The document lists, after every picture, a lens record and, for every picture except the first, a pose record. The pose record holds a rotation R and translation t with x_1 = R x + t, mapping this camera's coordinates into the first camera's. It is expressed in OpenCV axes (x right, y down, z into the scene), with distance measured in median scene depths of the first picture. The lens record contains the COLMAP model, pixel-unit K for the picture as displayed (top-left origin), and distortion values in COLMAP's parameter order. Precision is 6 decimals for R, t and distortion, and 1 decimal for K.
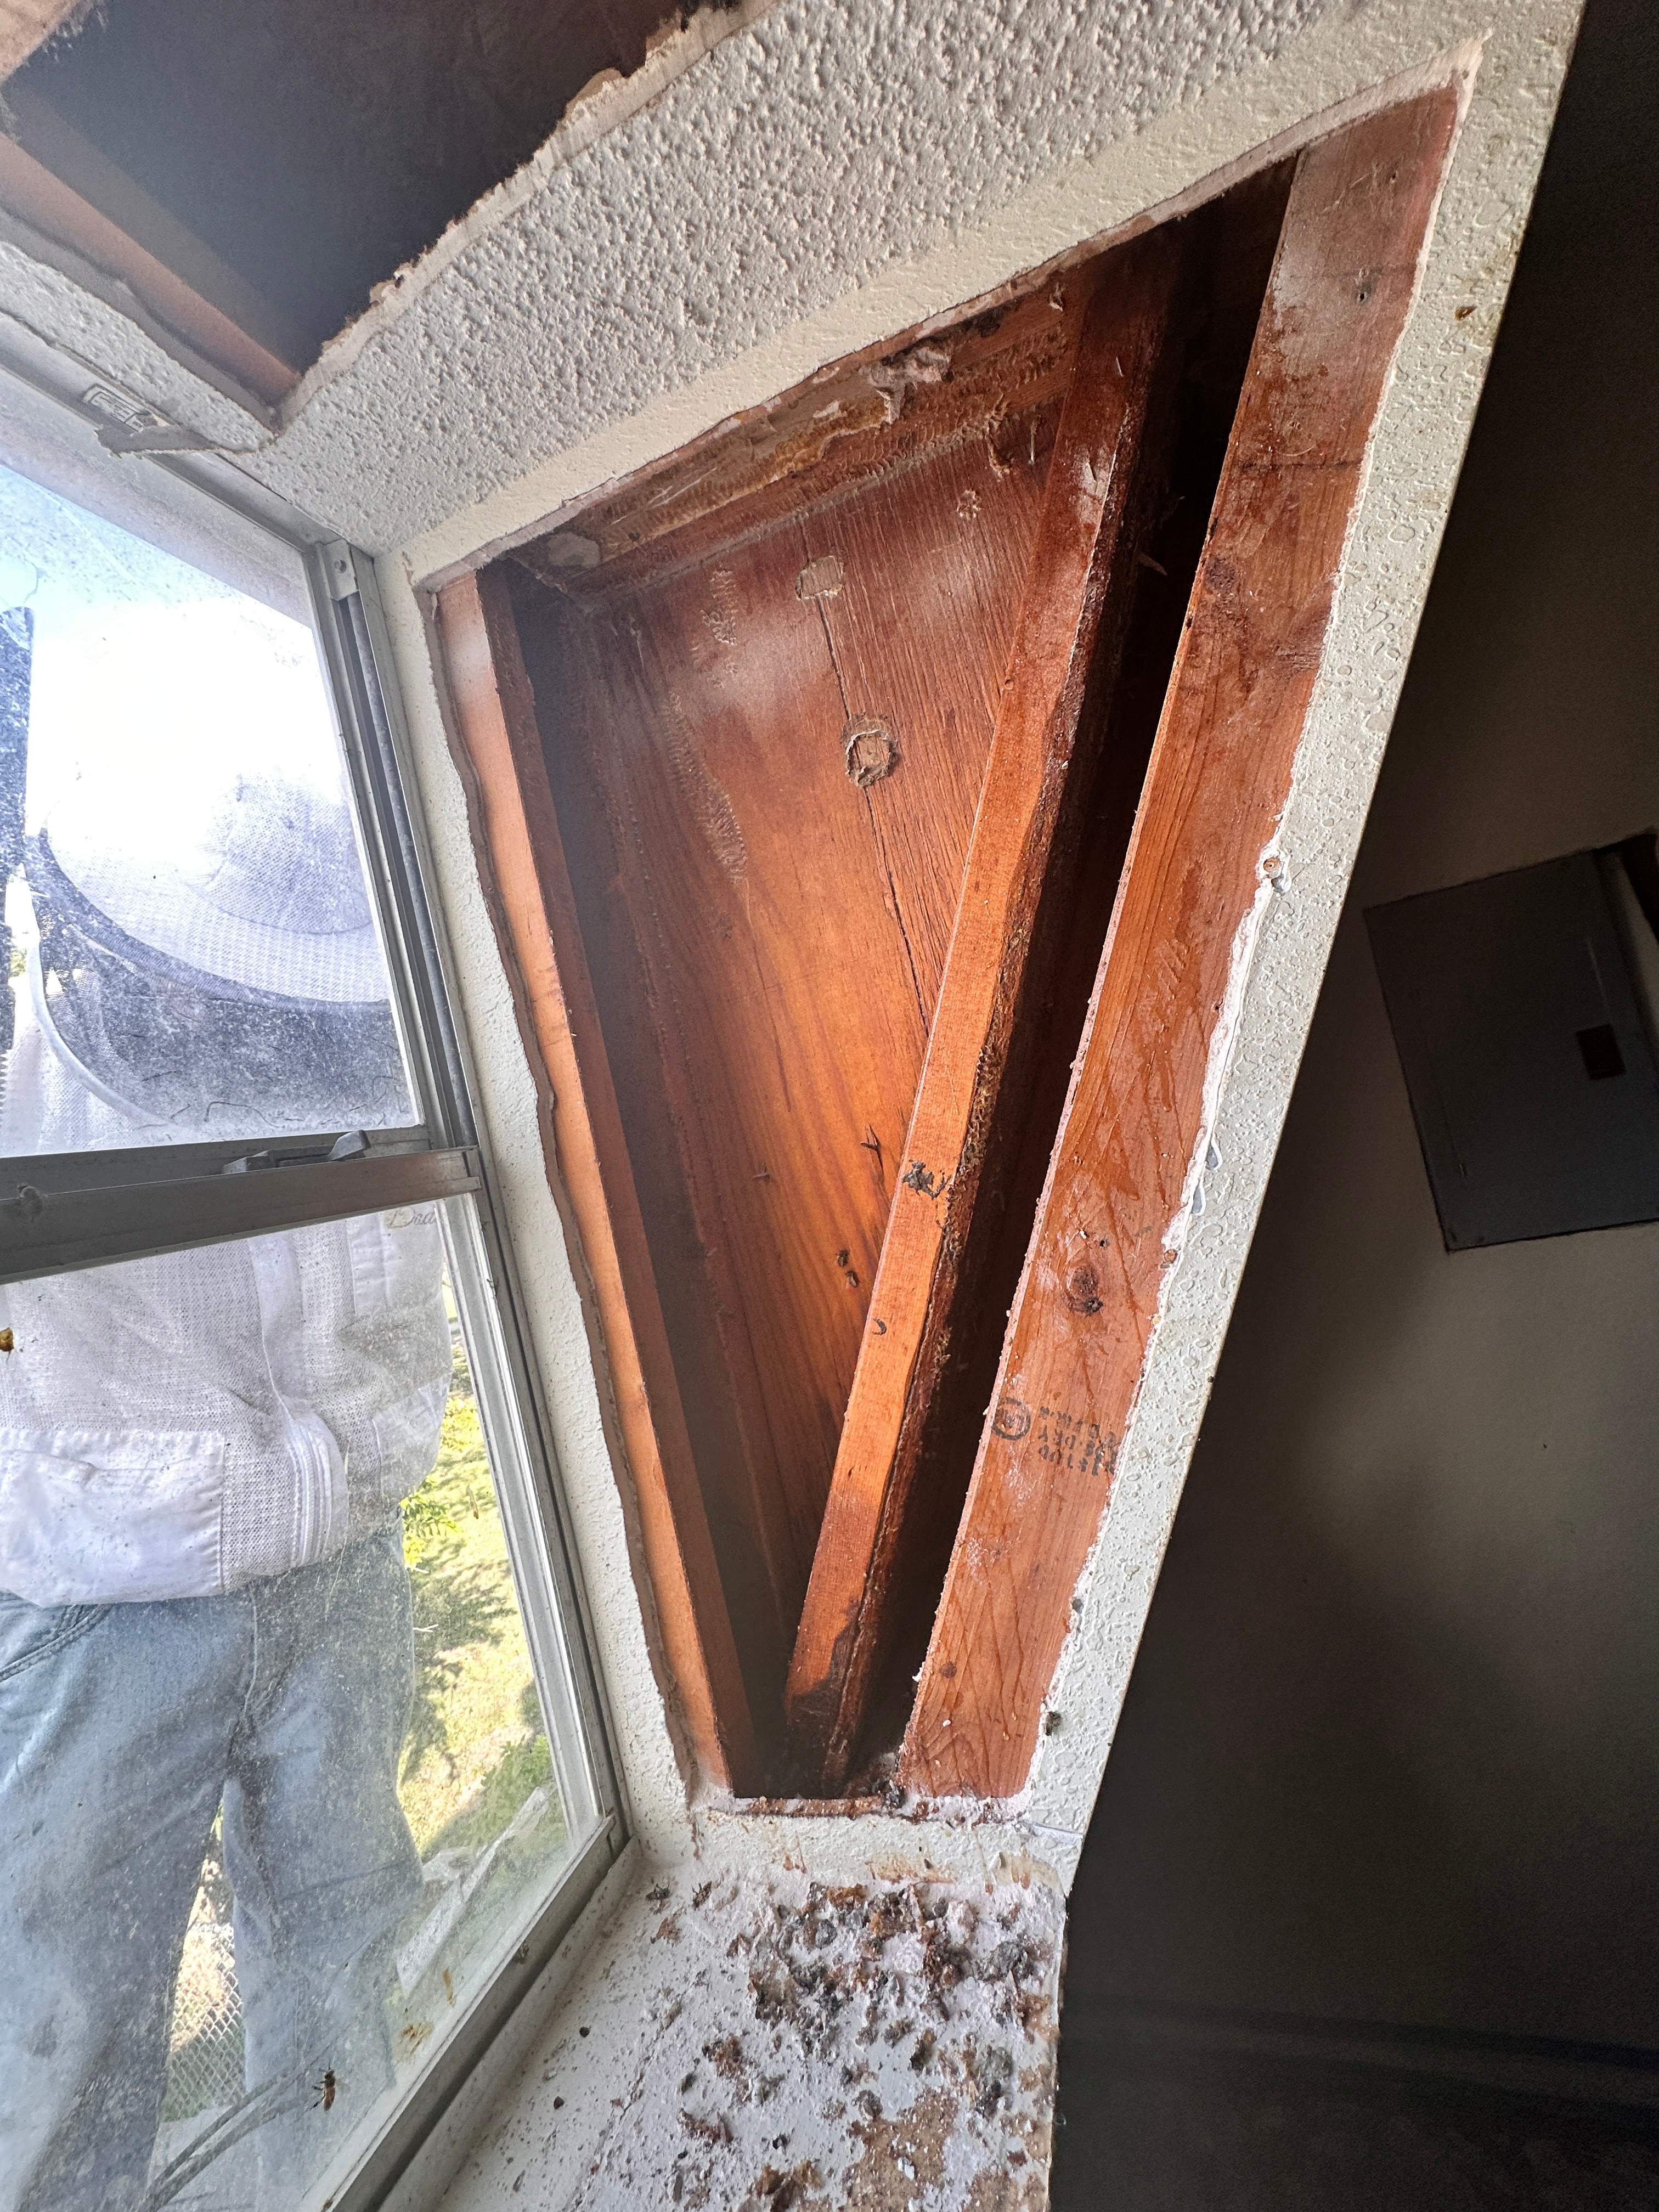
lens RADIAL K [[883.5, 0, 829.5], [0, 883.5, 1106.0], [0, 0, 1]] dist [0.000653, -0.000747]
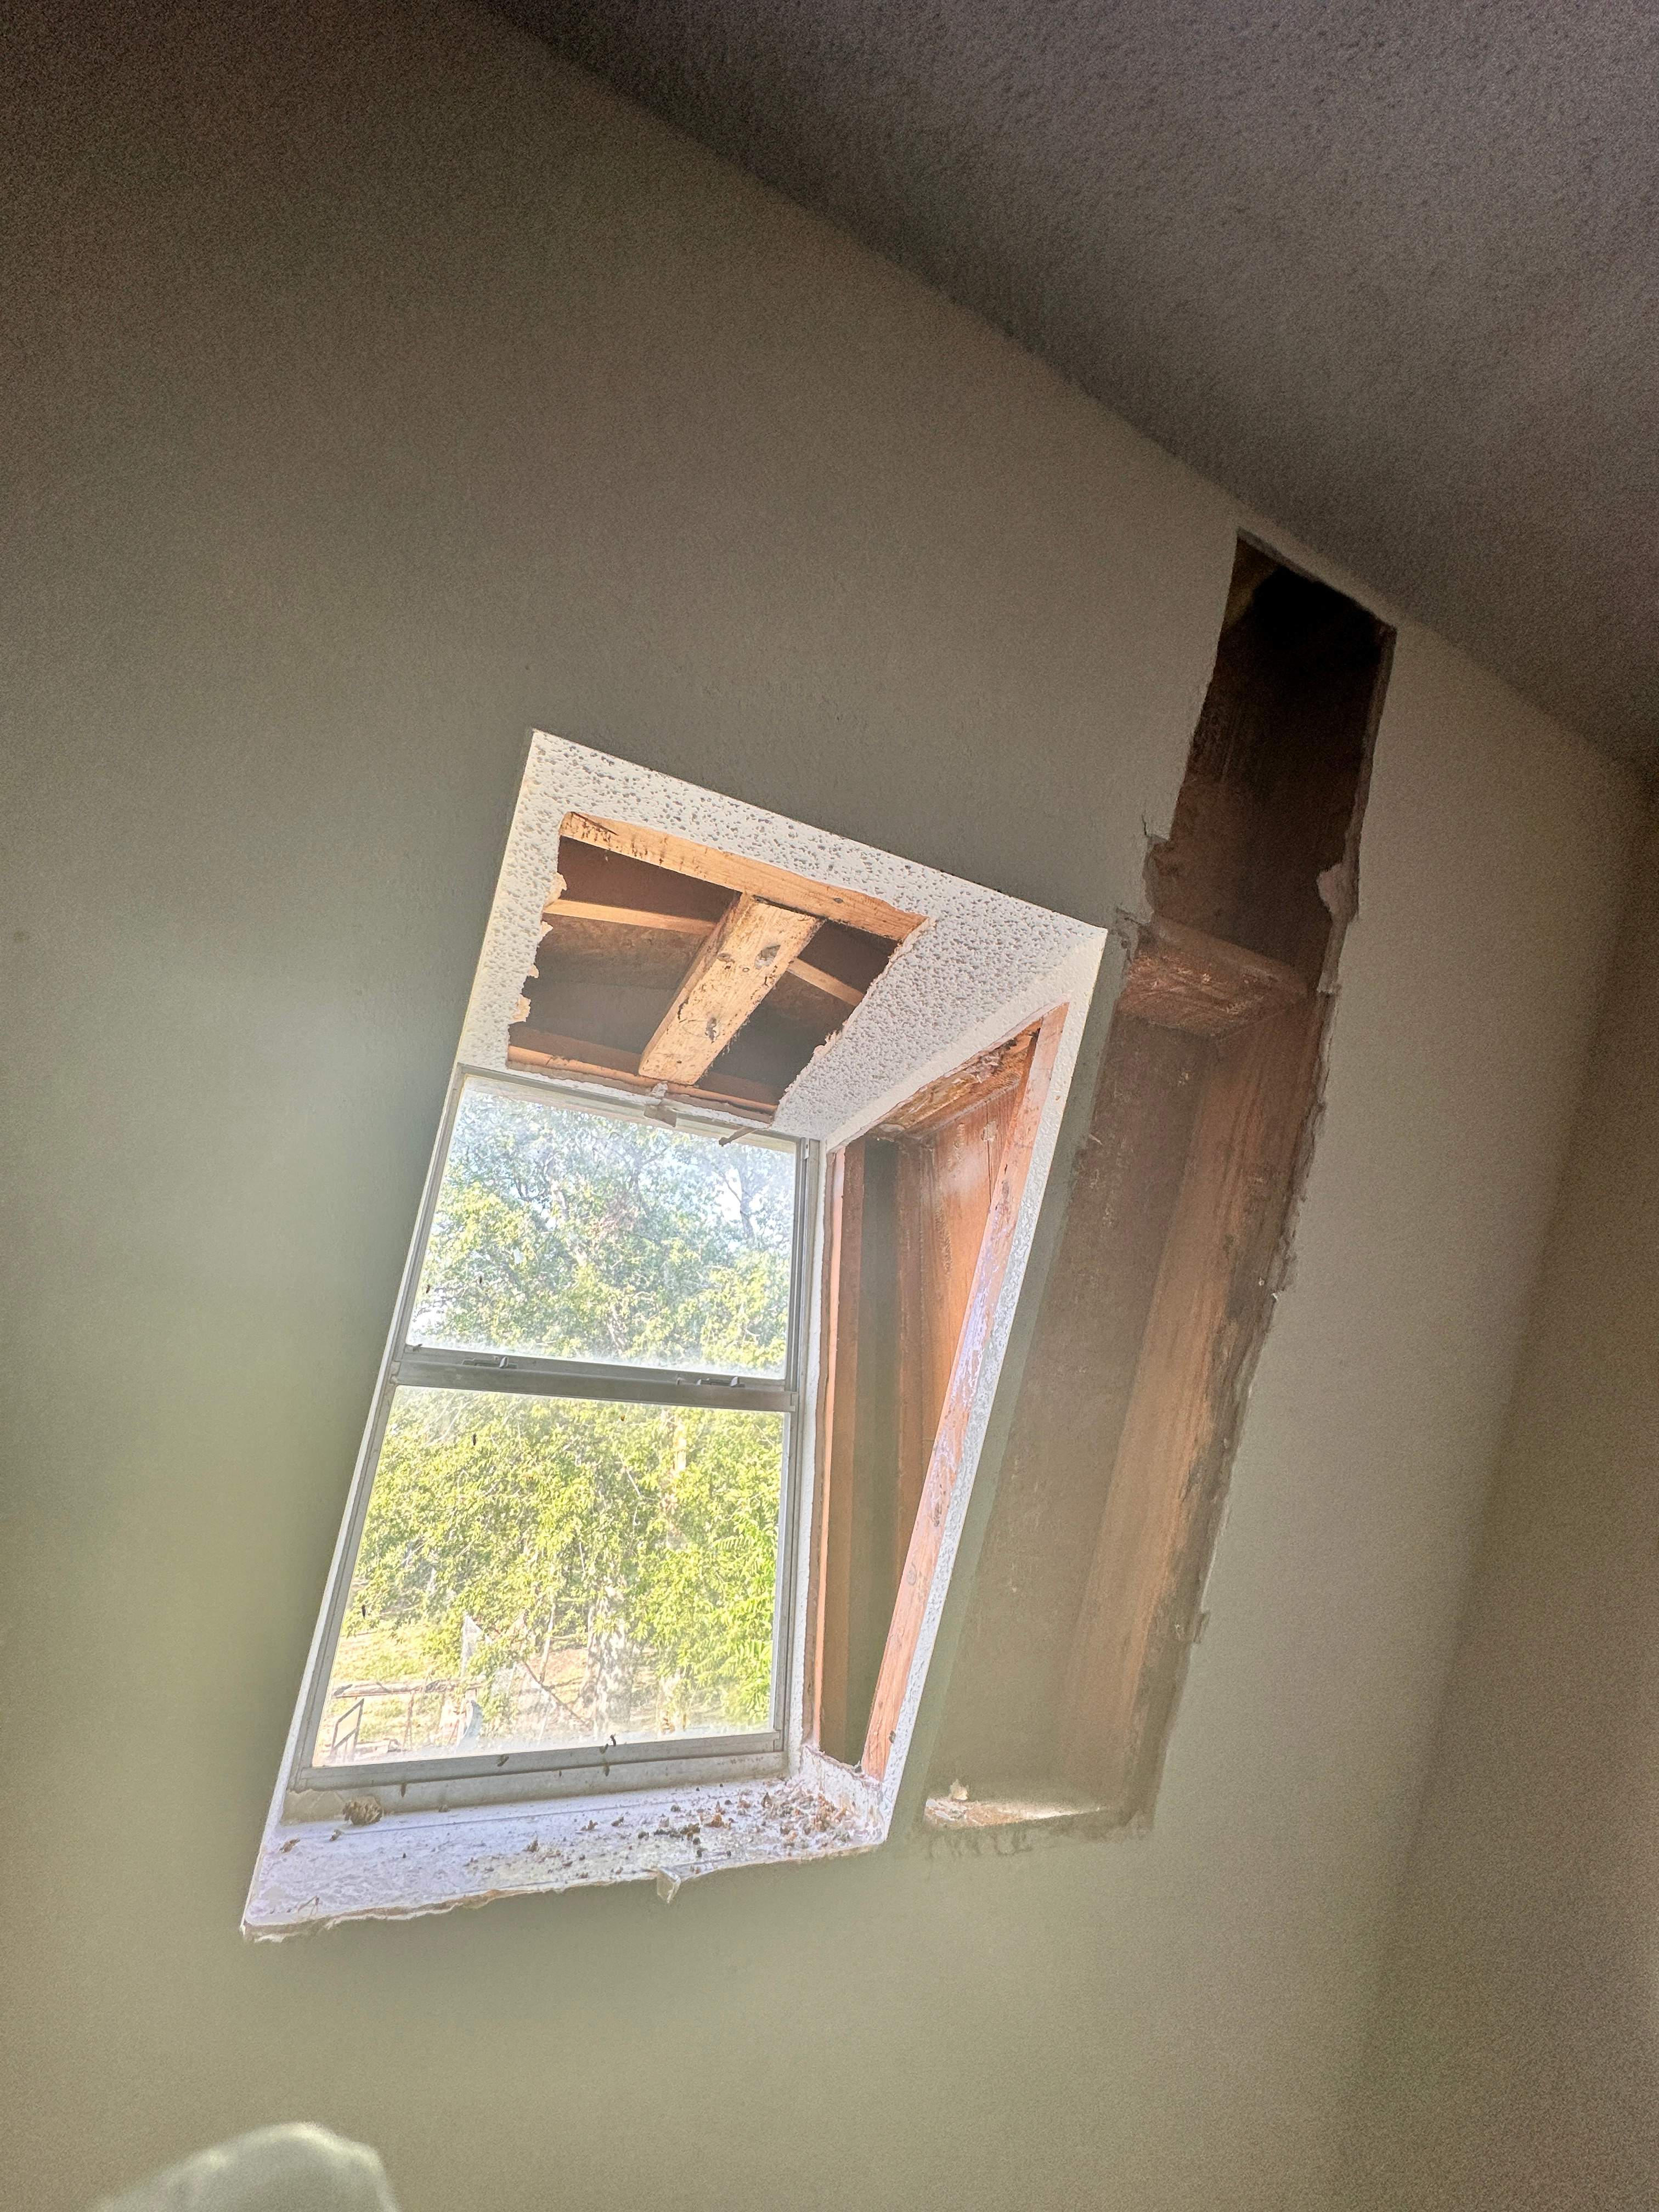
lens RADIAL K [[883.5, 0, 829.5], [0, 883.5, 1106.0], [0, 0, 1]] dist [0.000653, -0.000747]
pose [[0.687511, -0.052824, -0.724250, 1.942685], [-0.161528, 0.961240, -0.223443, -0.246000], [0.707981, 0.270606, 0.652330, -0.929420]]
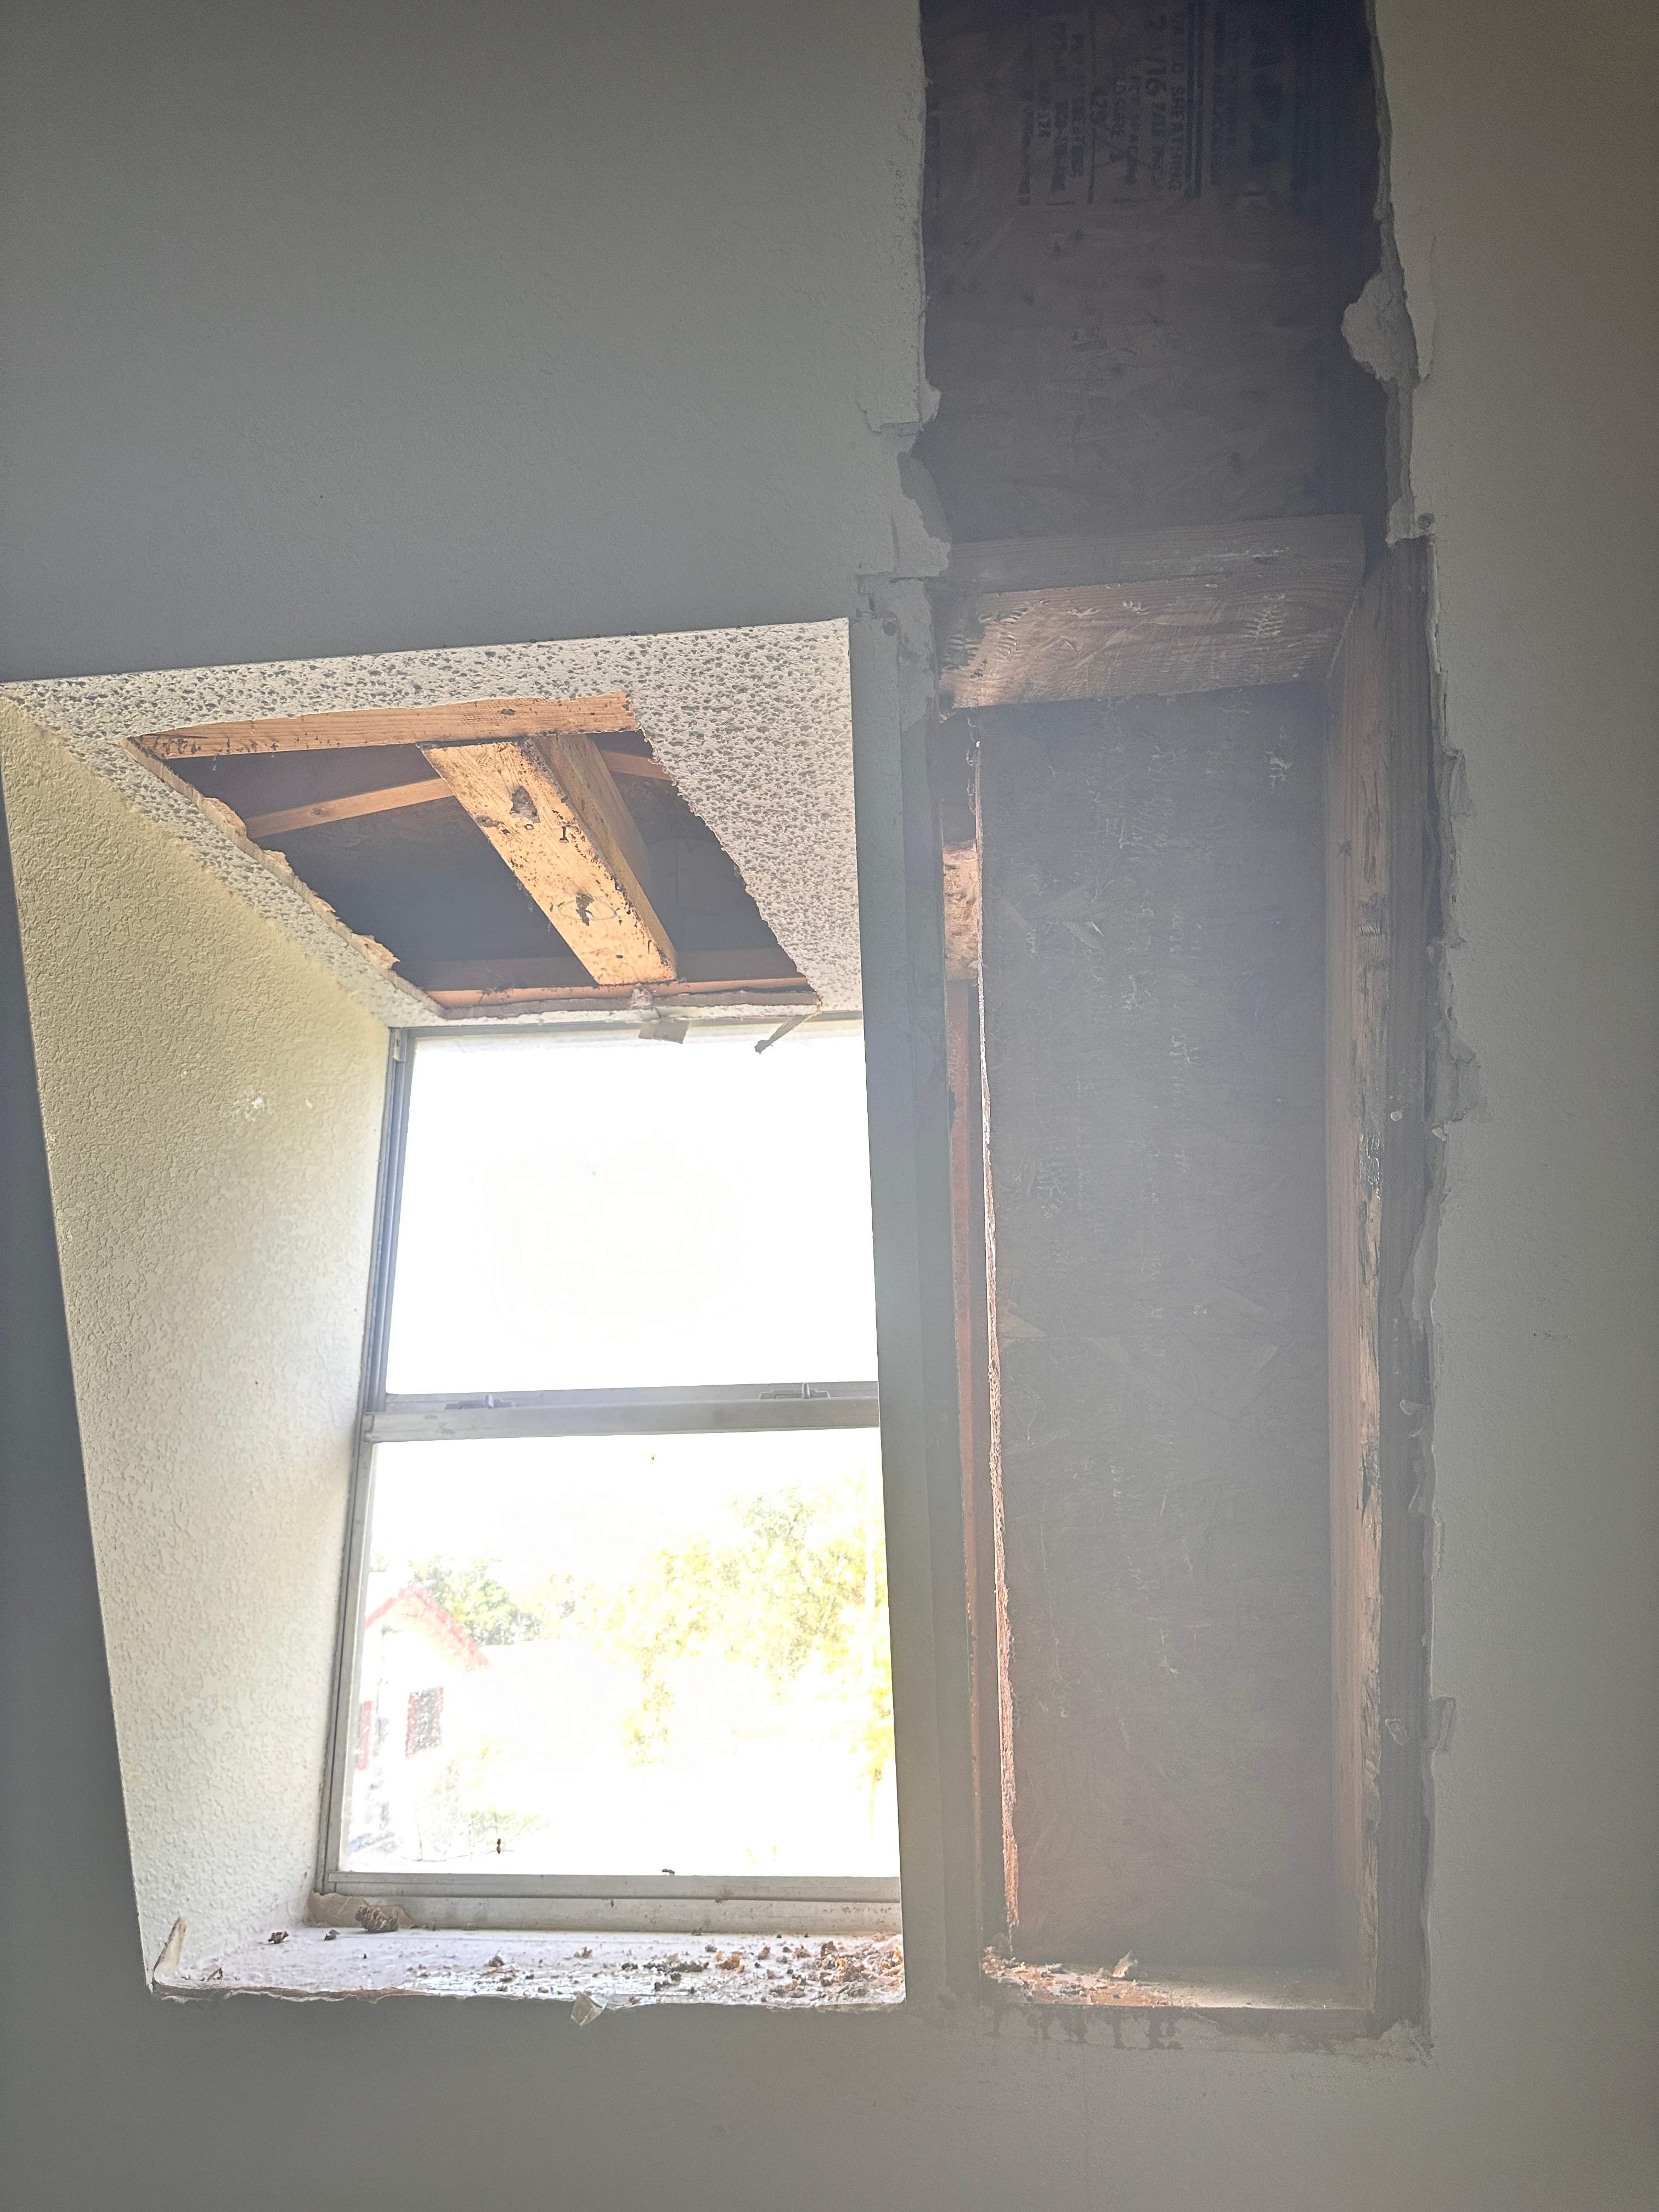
lens RADIAL K [[1557.0, 0, 834.4], [0, 1557.0, 1123.0], [0, 0, 1]] dist [0.105692, -0.177367]
pose [[0.226193, -0.063961, -0.971980, 3.135591], [-0.004373, 0.997765, -0.066676, -0.349773], [0.974073, 0.019333, 0.225407, 0.360490]]
